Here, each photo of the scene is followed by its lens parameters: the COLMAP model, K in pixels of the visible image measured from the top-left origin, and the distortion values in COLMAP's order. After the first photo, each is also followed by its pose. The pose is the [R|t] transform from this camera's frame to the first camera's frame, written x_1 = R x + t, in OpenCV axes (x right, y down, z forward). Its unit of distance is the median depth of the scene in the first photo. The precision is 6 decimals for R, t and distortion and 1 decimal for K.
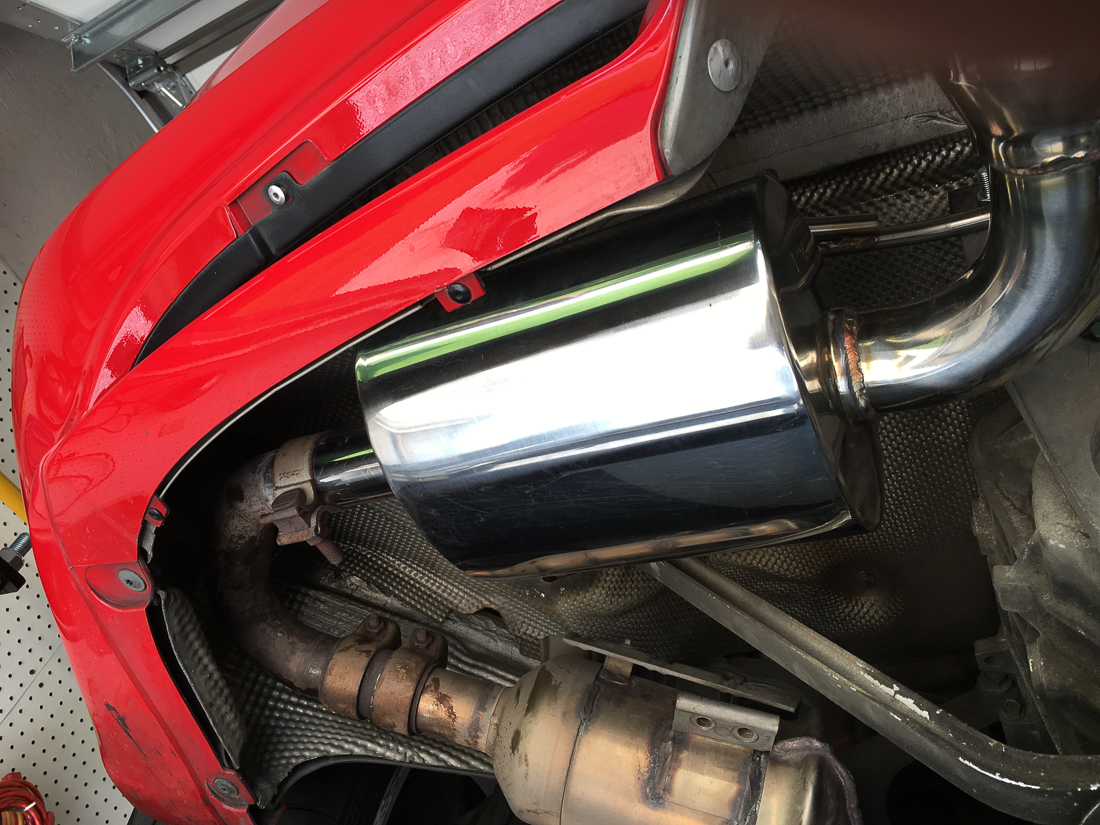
lens RADIAL K [[928.4, 0, 547.0], [0, 928.4, 411.6], [0, 0, 1]] dist [0.044003, -0.040140]
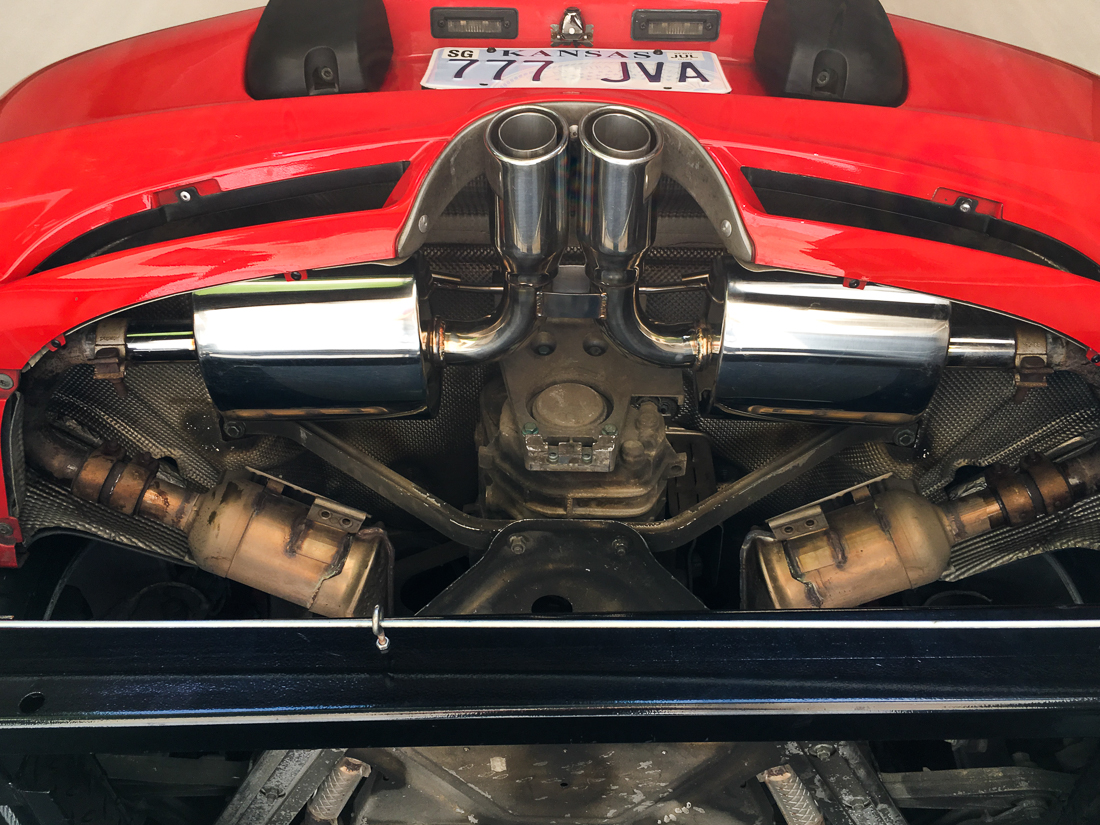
lens RADIAL K [[928.4, 0, 549.9], [0, 928.4, 413.2], [0, 0, 1]] dist [0.044003, -0.040140]
pose [[0.866974, 0.169445, 0.468663, -0.352377], [-0.182499, 0.983045, -0.017816, 0.084108], [-0.463735, -0.070085, 0.883197, -0.847084]]
